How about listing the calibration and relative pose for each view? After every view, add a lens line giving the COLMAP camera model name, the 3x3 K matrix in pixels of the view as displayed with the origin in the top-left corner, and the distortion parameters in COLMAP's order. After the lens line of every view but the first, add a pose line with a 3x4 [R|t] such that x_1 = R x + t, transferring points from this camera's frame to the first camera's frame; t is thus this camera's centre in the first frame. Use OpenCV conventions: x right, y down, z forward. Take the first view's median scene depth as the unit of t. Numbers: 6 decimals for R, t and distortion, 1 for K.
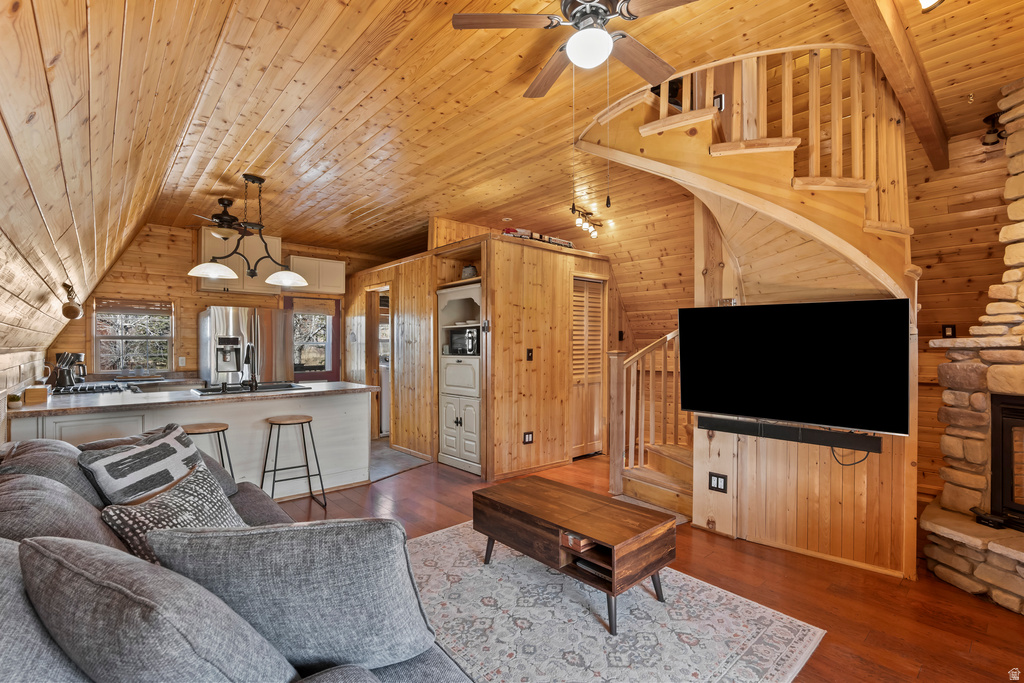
lens RADIAL K [[470.6, 0, 512.0], [0, 470.6, 341.5], [0, 0, 1]] dist [-0.021688, 0.001026]
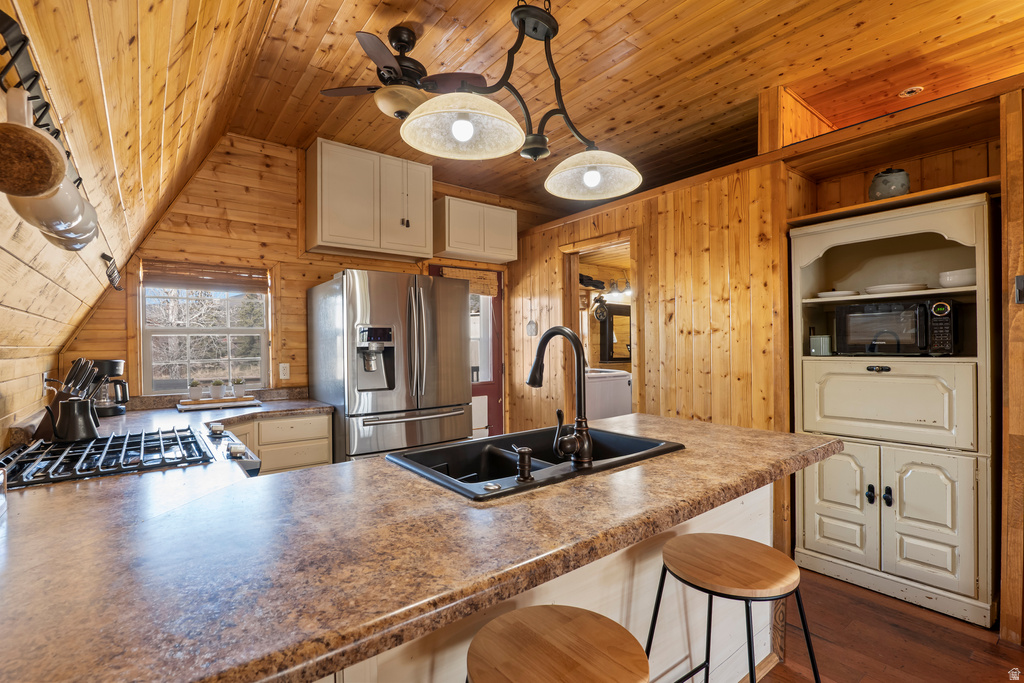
lens RADIAL K [[470.6, 0, 512.0], [0, 470.6, 341.5], [0, 0, 1]] dist [-0.021688, 0.001026]
pose [[0.997814, -0.011811, -0.065018, -0.434136], [0.012124, 0.999917, 0.004426, 0.007420], [0.064960, -0.005204, 0.997874, 0.485037]]
